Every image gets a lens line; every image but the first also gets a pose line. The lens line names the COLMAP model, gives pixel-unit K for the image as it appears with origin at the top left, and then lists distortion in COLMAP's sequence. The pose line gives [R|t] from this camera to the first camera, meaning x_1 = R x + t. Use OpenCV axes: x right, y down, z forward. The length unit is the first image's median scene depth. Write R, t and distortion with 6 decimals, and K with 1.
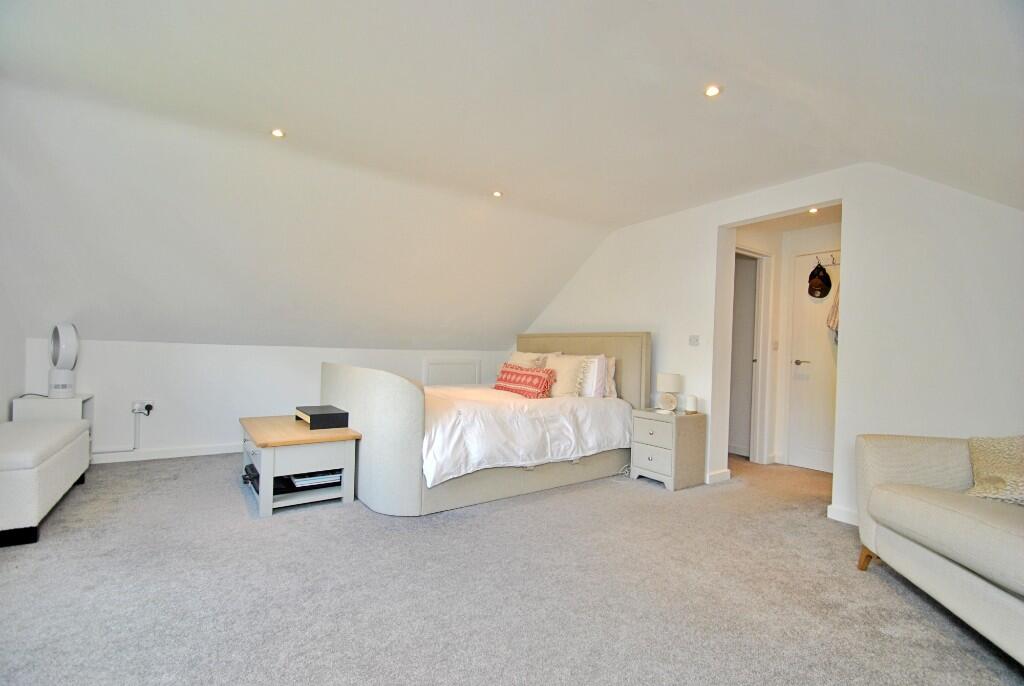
lens RADIAL K [[454.2, 0, 509.3], [0, 454.2, 358.3], [0, 0, 1]] dist [0.000570, -0.000002]
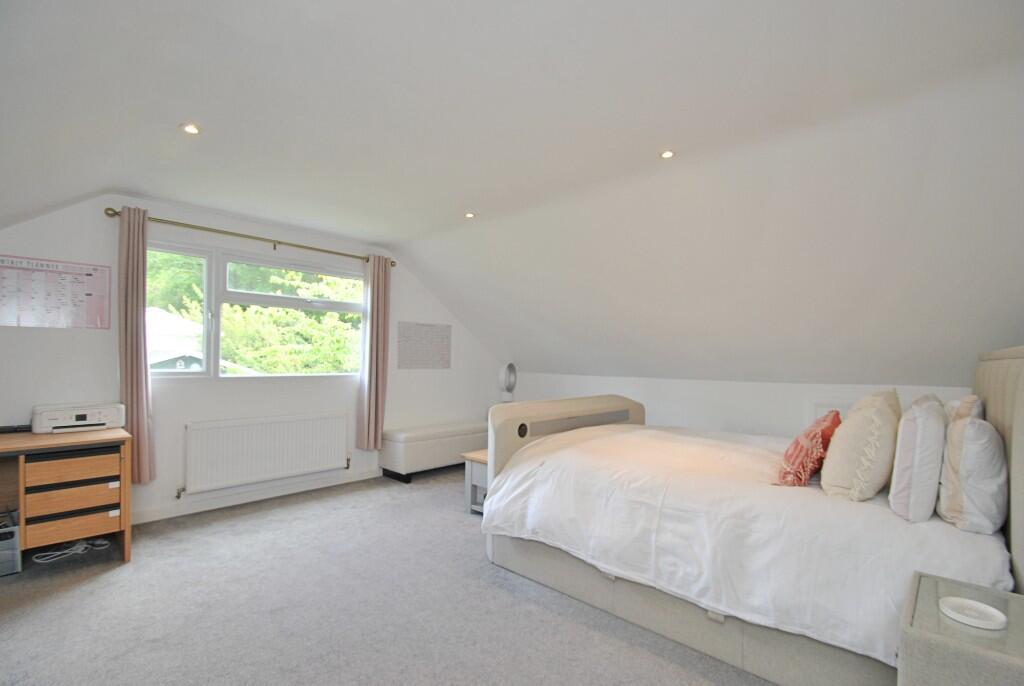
lens RADIAL K [[454.2, 0, 509.3], [0, 454.2, 358.3], [0, 0, 1]] dist [0.000570, -0.000002]
pose [[0.188538, -0.036174, -0.981399, 0.616067], [-0.014039, 0.999120, -0.039525, -0.033516], [0.981966, 0.021230, 0.187864, 0.693376]]
